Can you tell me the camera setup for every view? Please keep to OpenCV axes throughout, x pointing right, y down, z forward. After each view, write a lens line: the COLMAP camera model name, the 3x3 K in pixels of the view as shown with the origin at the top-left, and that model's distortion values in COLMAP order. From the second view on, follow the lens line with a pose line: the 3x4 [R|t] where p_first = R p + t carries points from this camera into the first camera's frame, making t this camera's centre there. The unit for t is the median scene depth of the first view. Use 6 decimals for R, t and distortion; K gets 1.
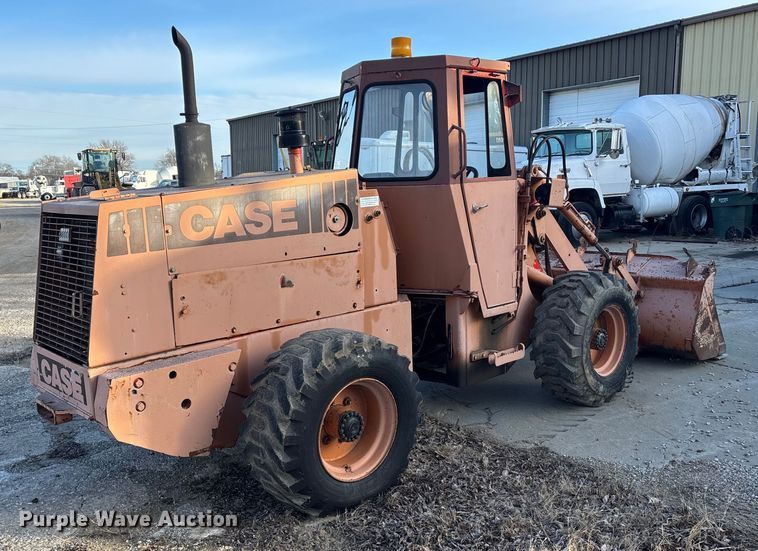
lens RADIAL K [[717.0, 0, 376.1], [0, 717.0, 275.7], [0, 0, 1]] dist [0.046582, -0.009758]
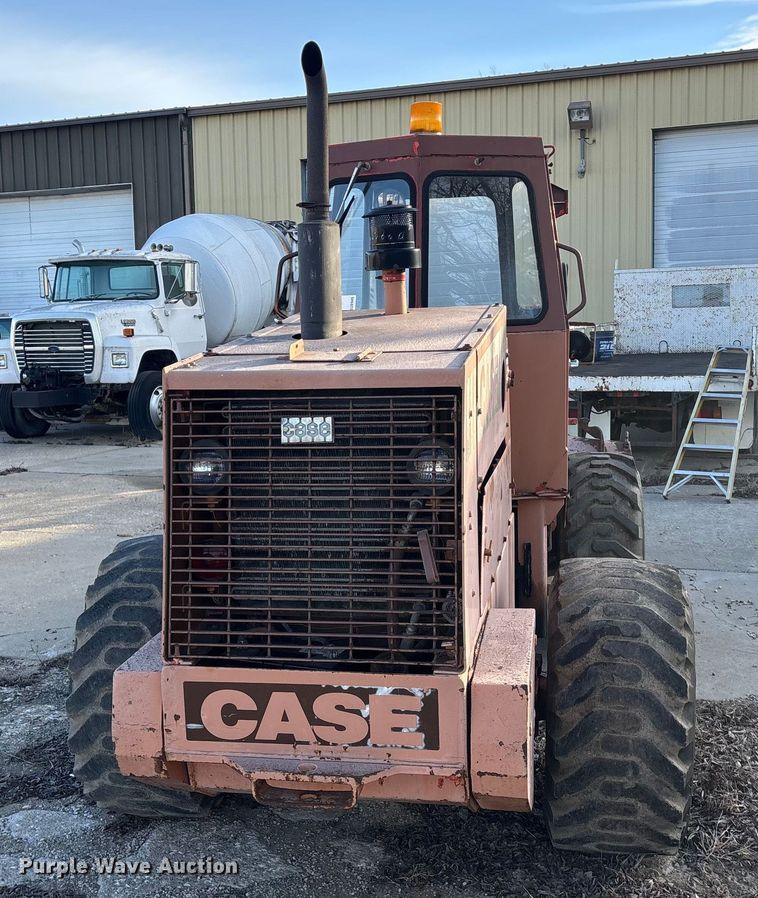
lens RADIAL K [[1121.9, 0, 376.7], [0, 1121.9, 451.5], [0, 0, 1]] dist [0.091692, 0.000000]
pose [[0.807853, -0.070888, 0.585106, -0.152829], [0.091293, 0.995809, -0.005400, -0.005887], [-0.582271, 0.057779, 0.810939, 0.059785]]
